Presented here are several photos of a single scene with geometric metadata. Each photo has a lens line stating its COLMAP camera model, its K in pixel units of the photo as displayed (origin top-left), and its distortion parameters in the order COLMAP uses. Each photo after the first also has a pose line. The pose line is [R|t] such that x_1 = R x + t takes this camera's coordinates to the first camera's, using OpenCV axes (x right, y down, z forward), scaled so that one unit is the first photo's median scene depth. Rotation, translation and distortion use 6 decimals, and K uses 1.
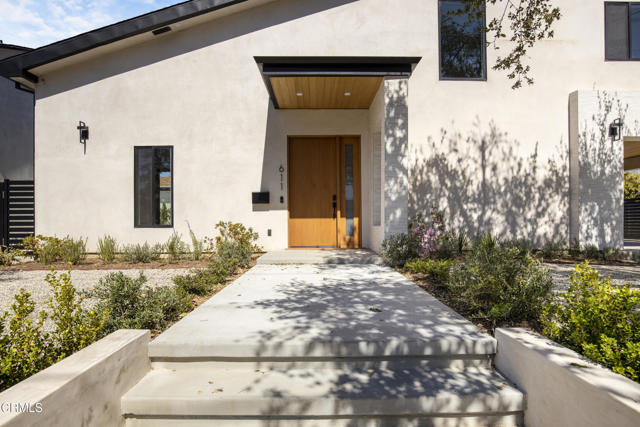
lens RADIAL K [[336.1, 0, 319.8], [0, 336.1, 216.2], [0, 0, 1]] dist [-0.026196, -0.000205]
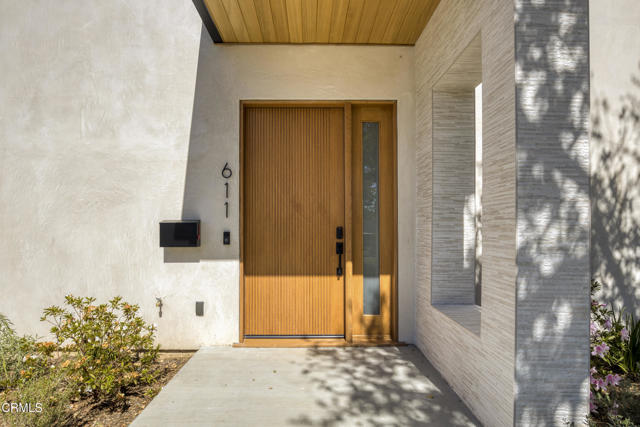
lens RADIAL K [[336.1, 0, 319.8], [0, 336.1, 216.2], [0, 0, 1]] dist [-0.026196, -0.000205]
pose [[0.999657, 0.004677, 0.025781, 0.003095], [-0.004279, 0.999872, -0.015447, -0.074205], [-0.025850, 0.015331, 0.999548, 0.547201]]
